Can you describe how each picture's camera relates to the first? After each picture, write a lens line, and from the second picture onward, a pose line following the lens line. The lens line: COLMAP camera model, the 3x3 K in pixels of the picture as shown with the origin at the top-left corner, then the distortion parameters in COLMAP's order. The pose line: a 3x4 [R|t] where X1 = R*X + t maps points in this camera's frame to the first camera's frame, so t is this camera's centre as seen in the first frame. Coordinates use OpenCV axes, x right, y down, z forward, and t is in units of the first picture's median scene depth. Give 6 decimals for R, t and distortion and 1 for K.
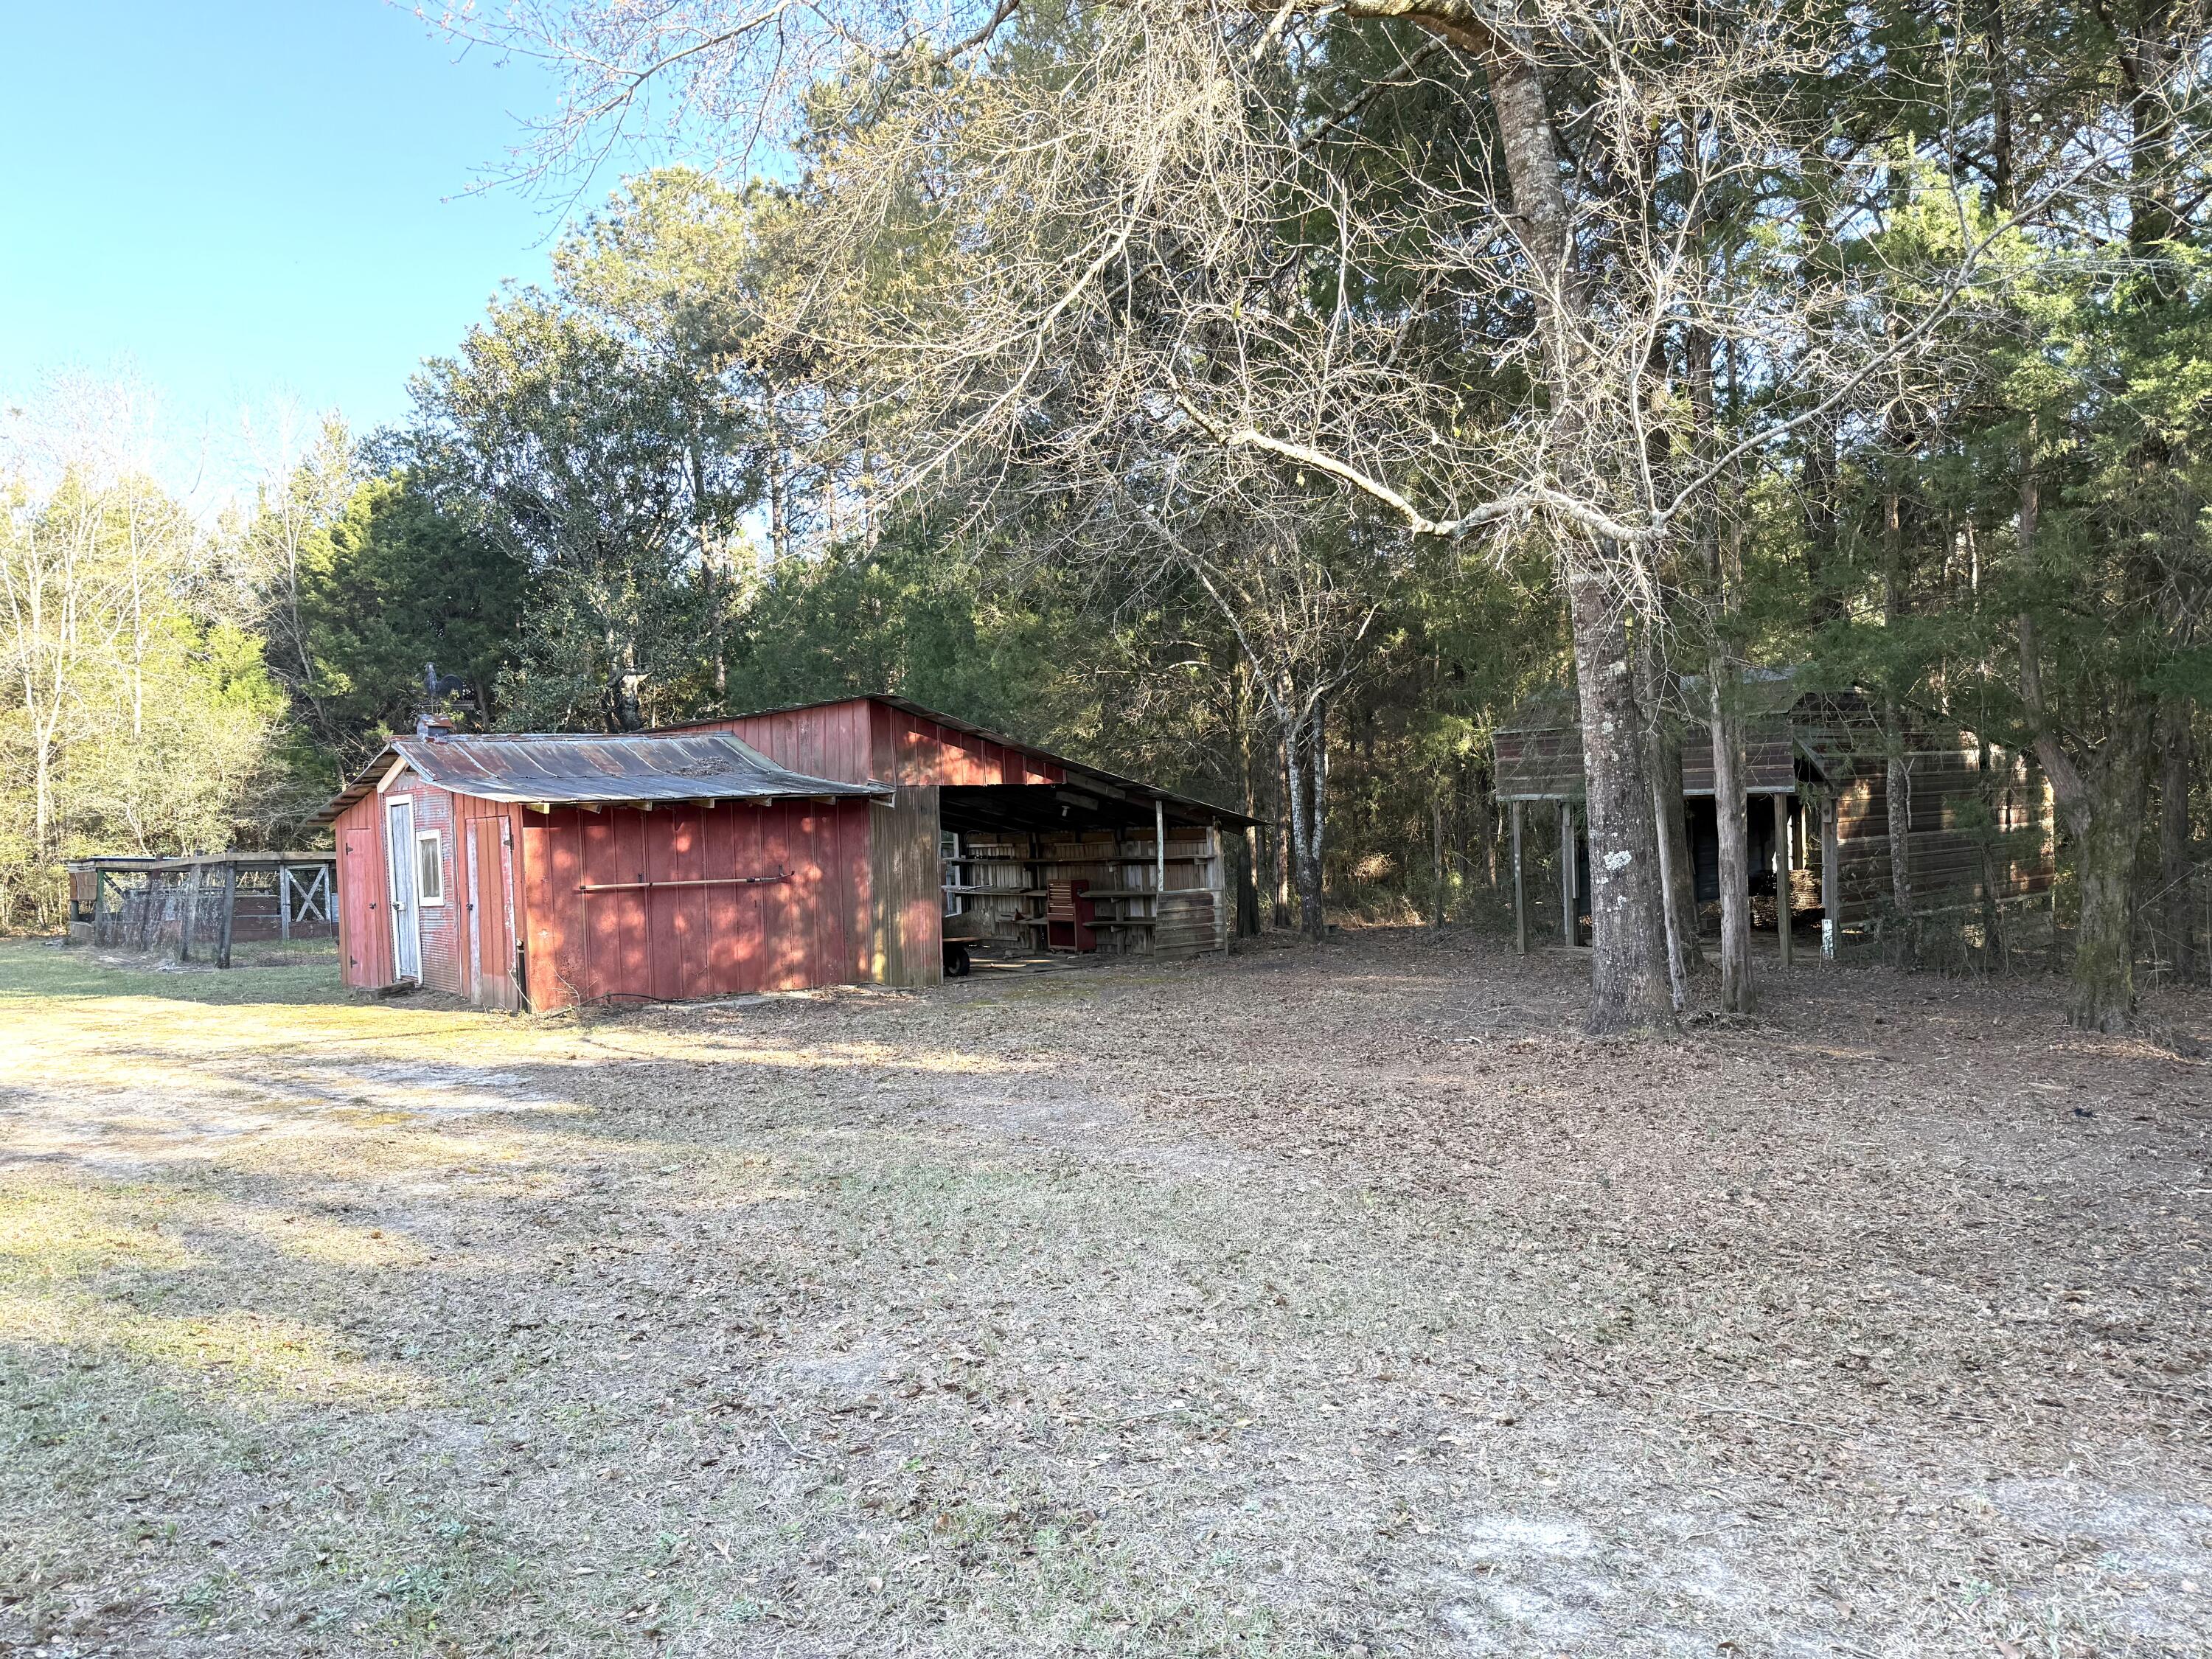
lens RADIAL K [[1536.4, 0, 1090.6], [0, 1536.4, 827.0], [0, 0, 1]] dist [0.080109, -0.083393]
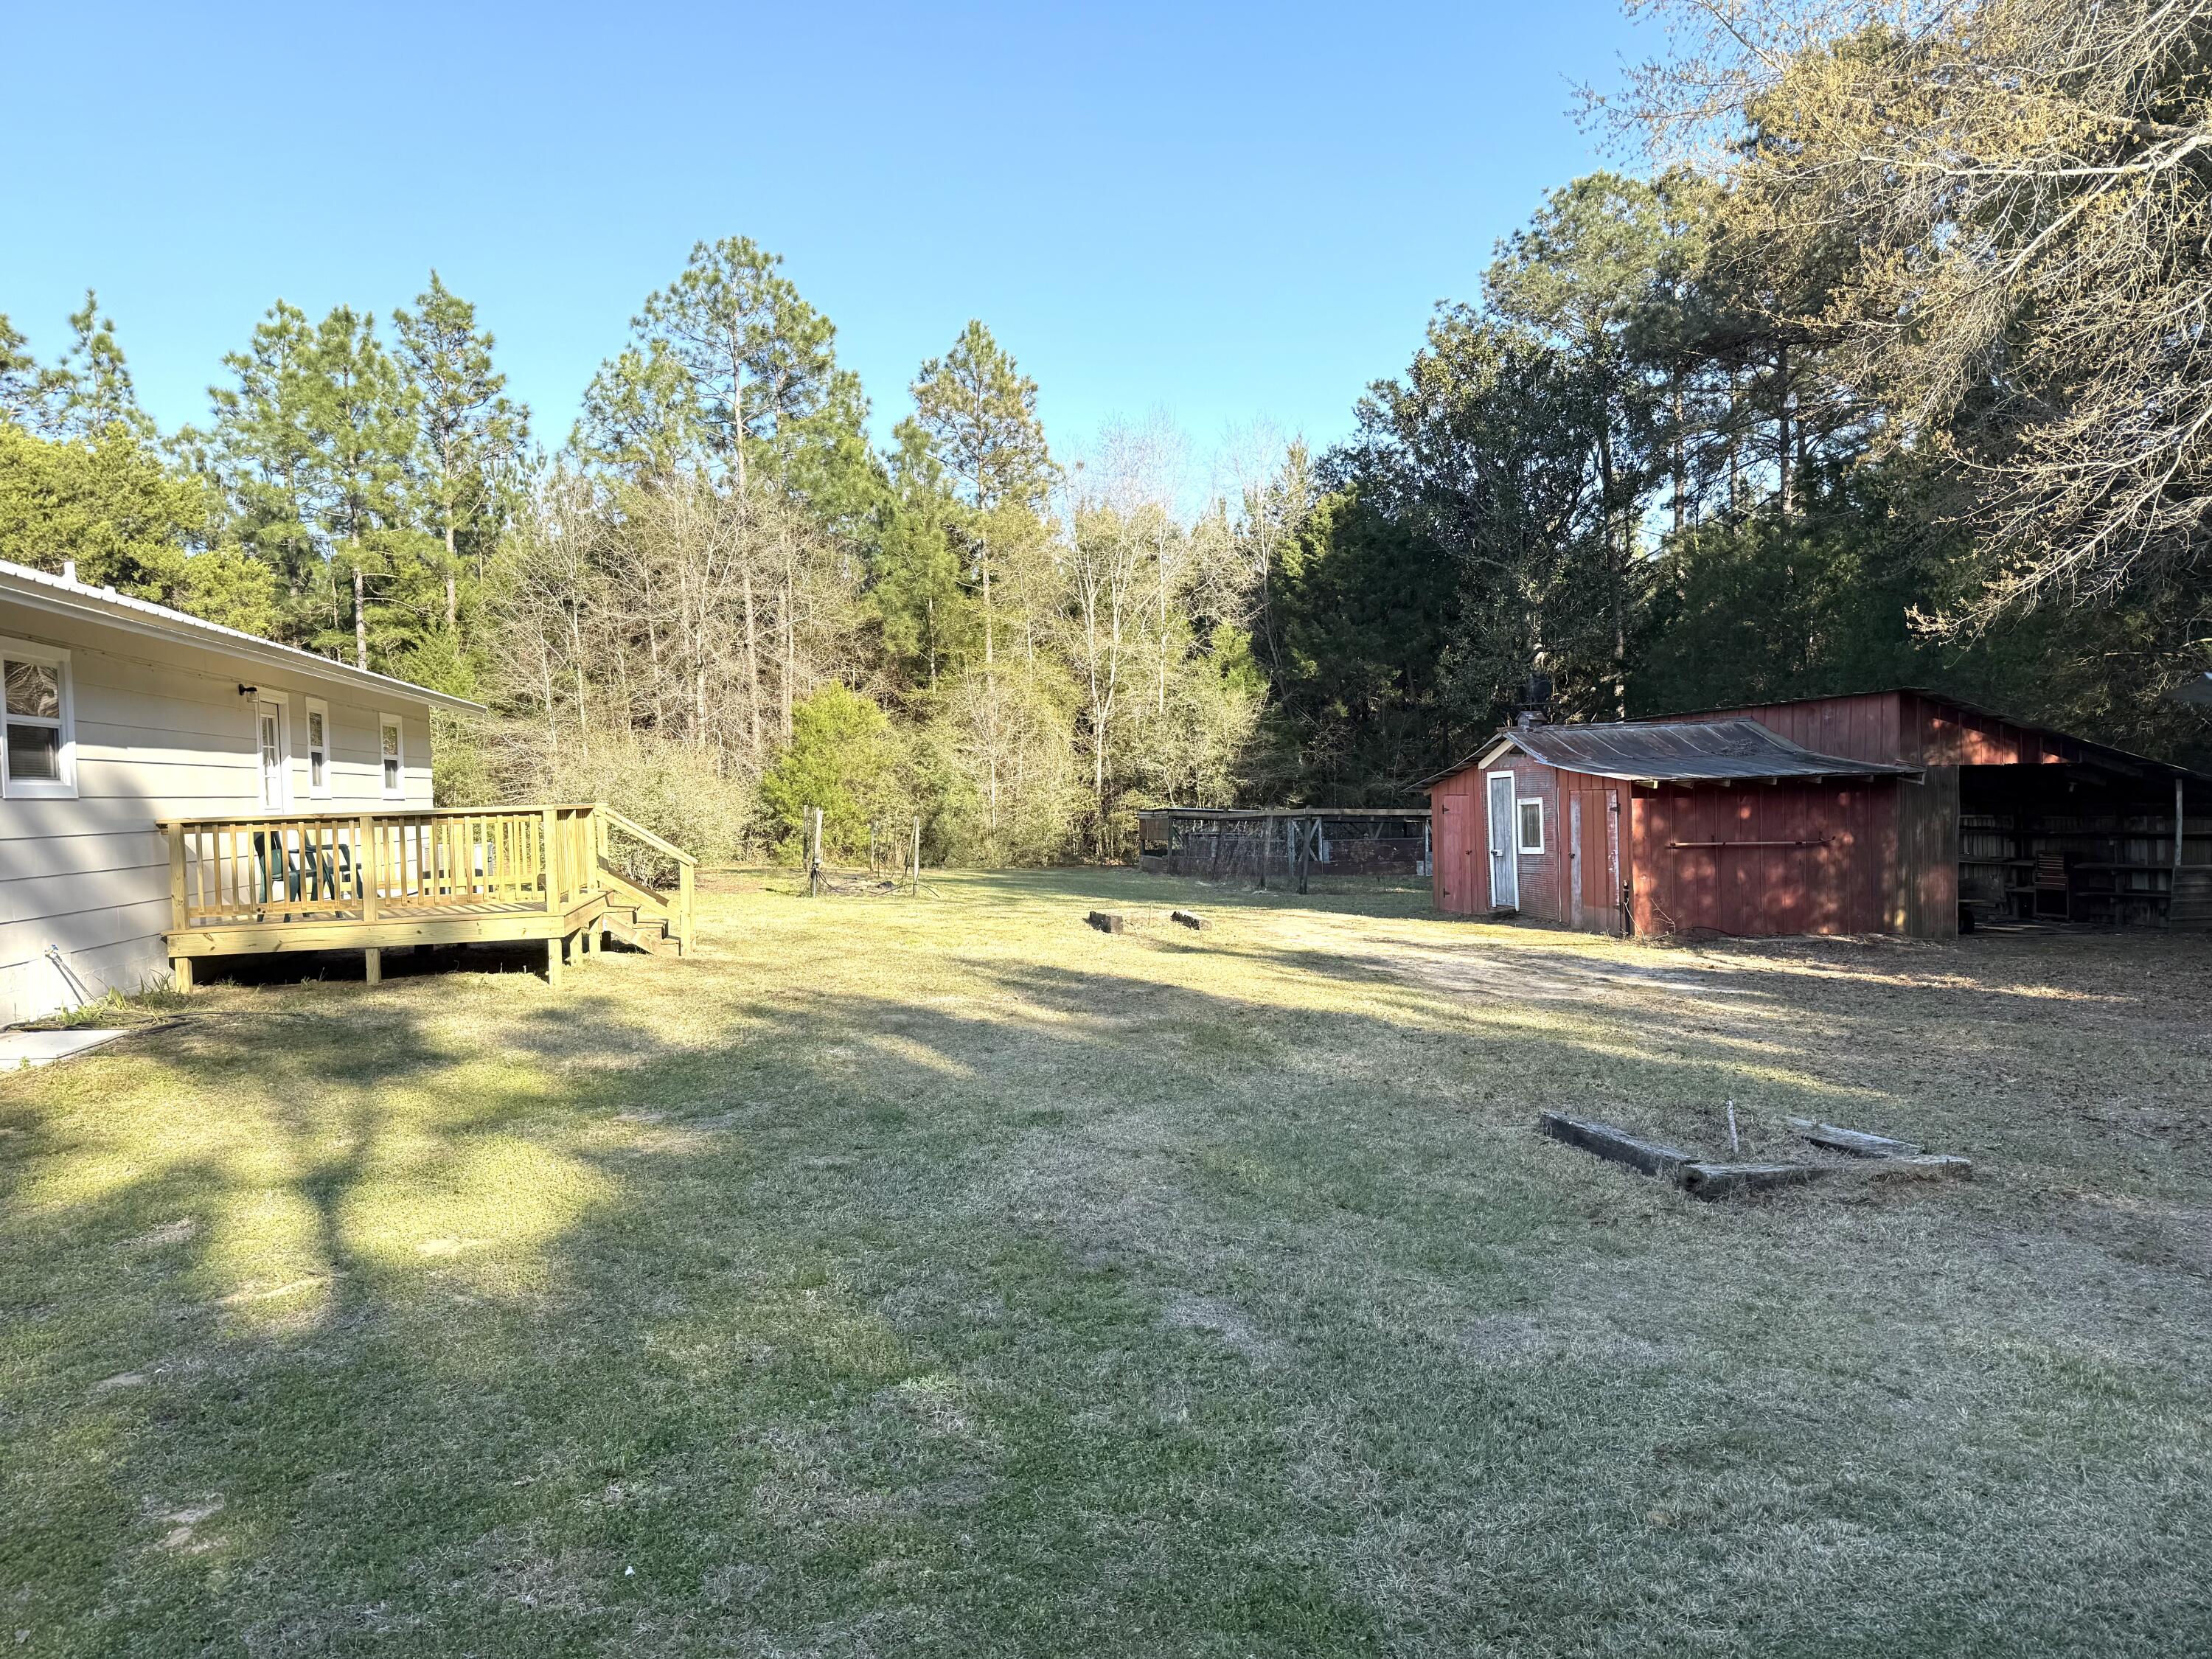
lens RADIAL K [[1520.1, 0, 1130.0], [0, 1520.1, 843.6], [0, 0, 1]] dist [0.166756, -0.342654]
pose [[0.883645, 0.032684, -0.467016, -0.077132], [-0.014610, 0.998999, 0.042272, -0.006552], [0.467930, -0.030530, 0.883238, -0.227102]]
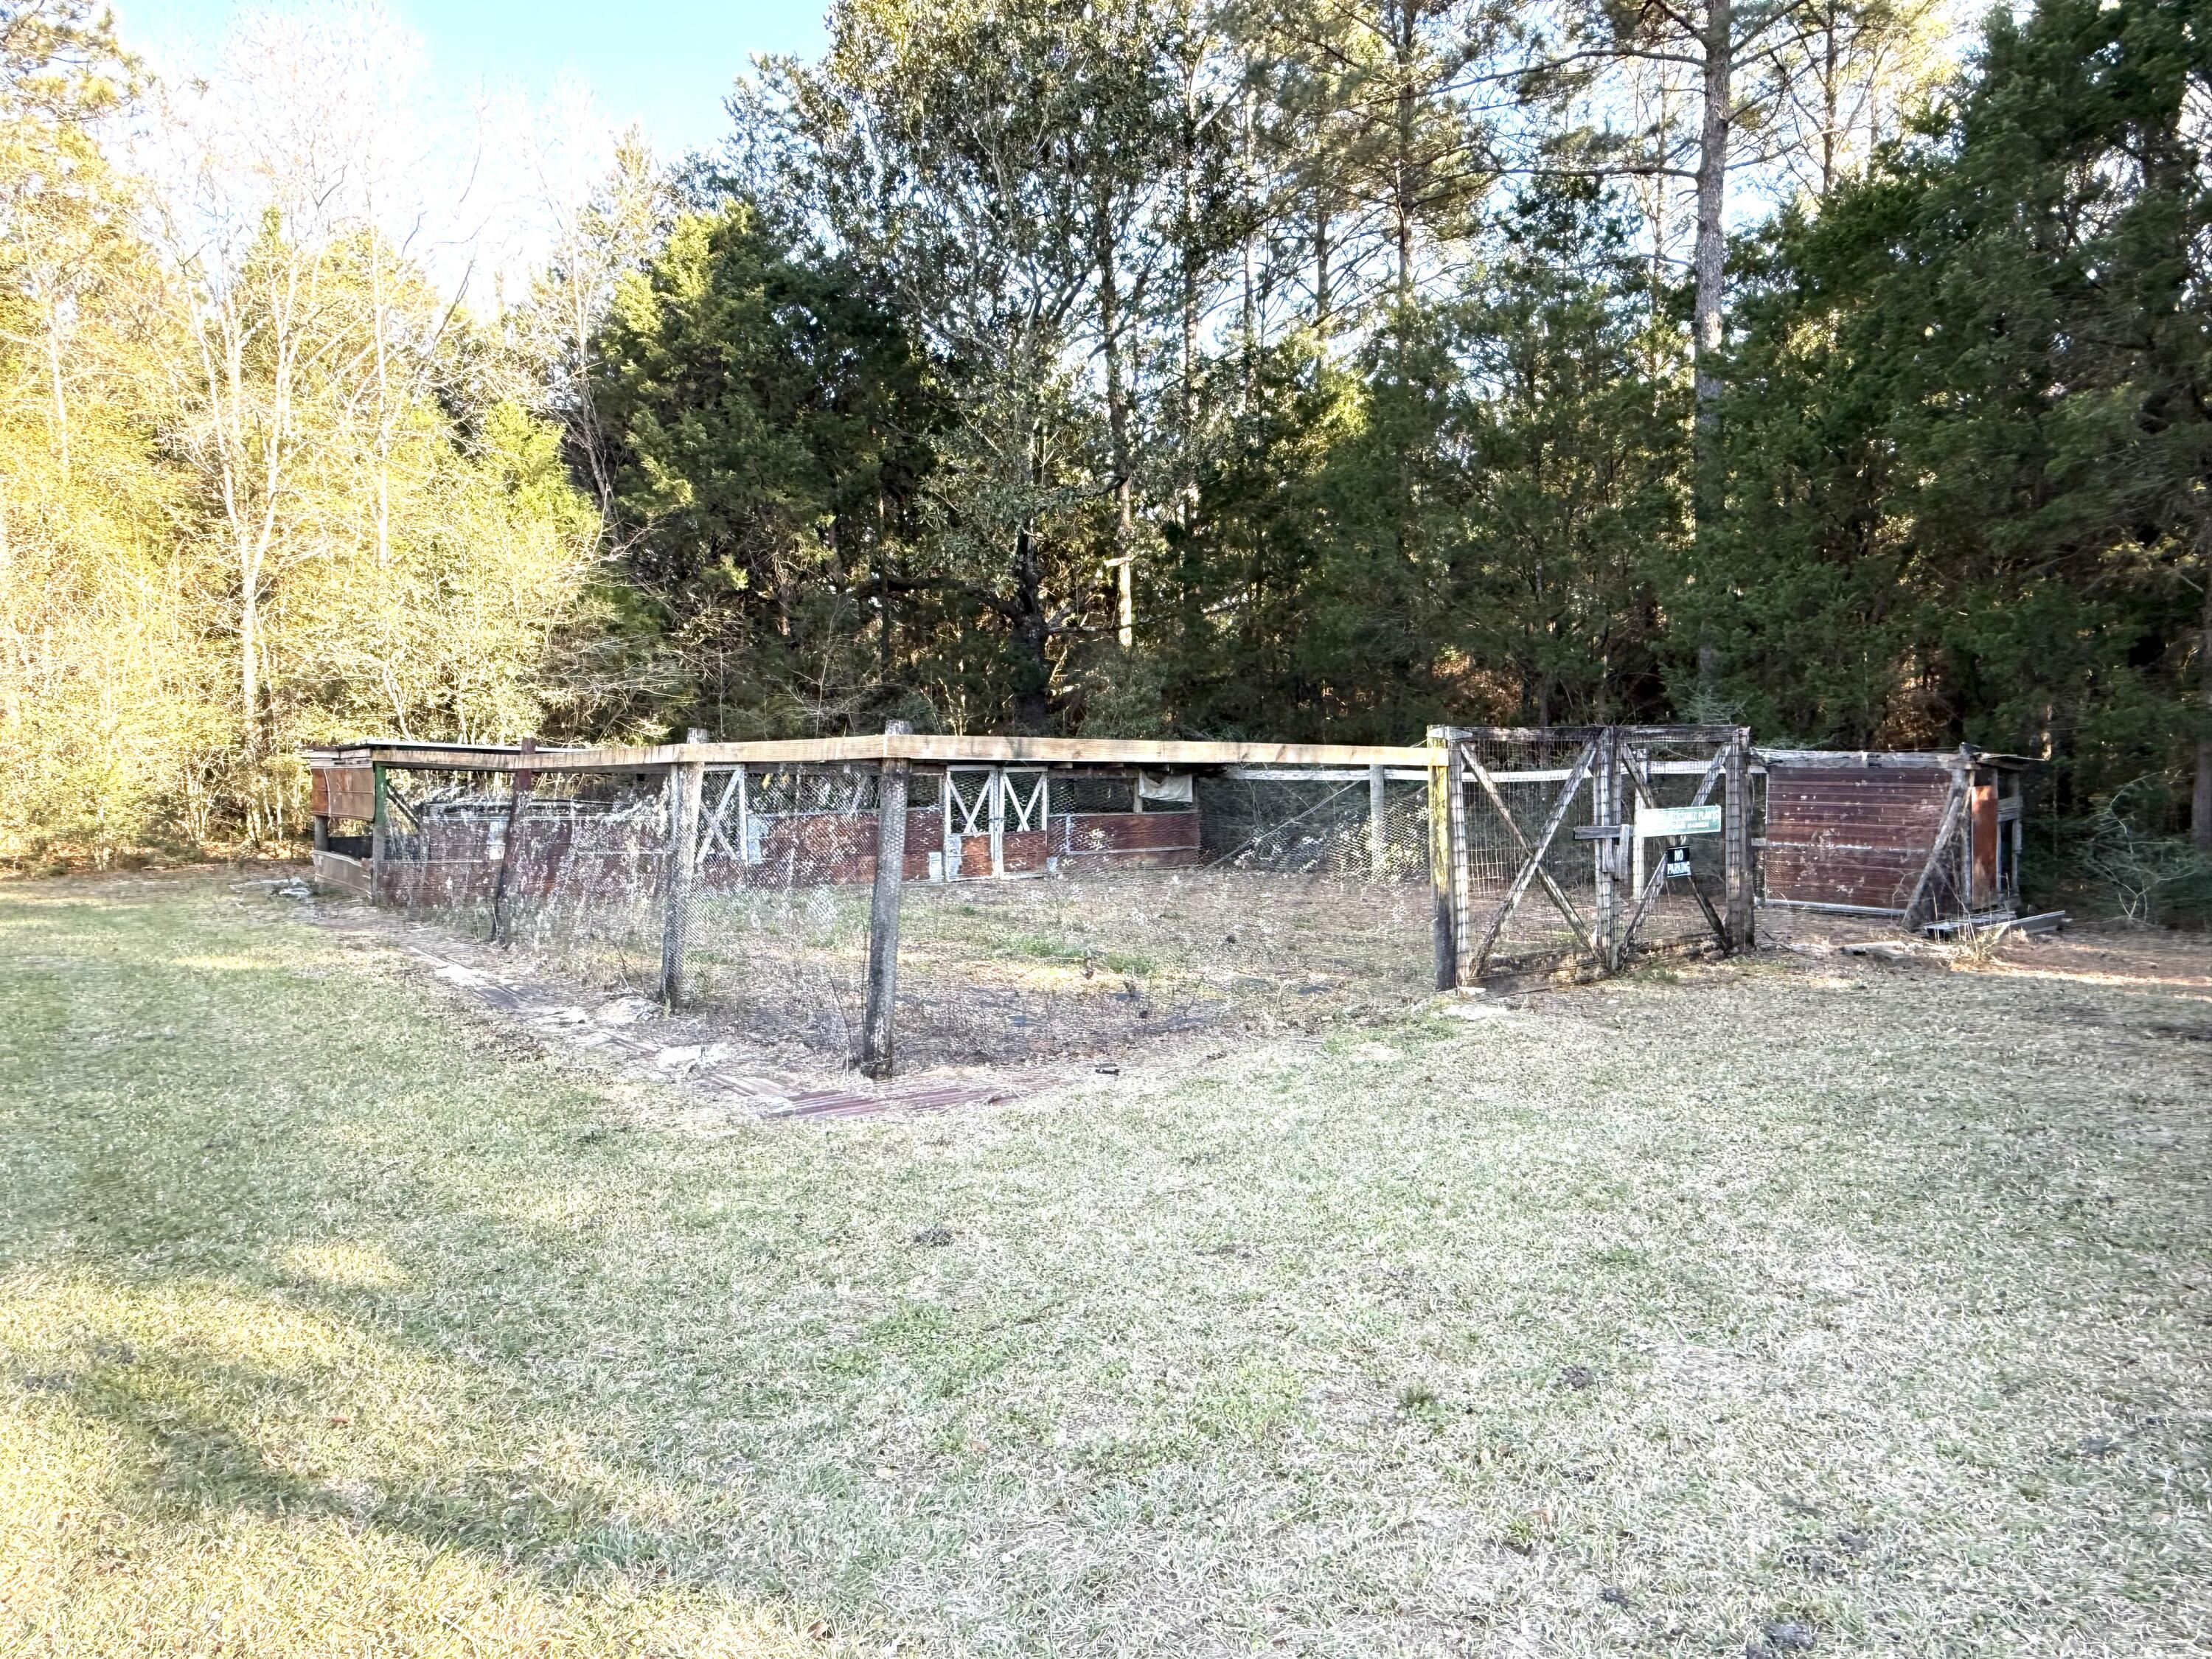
lens RADIAL K [[1409.7, 0, 1106.0], [0, 1409.7, 829.5], [0, 0, 1]] dist [0.004141, 0.000240]
pose [[0.999386, 0.026978, -0.022353, -0.504814], [-0.025539, 0.997727, 0.062359, 0.017352], [0.023985, -0.061750, 0.997803, 0.701936]]
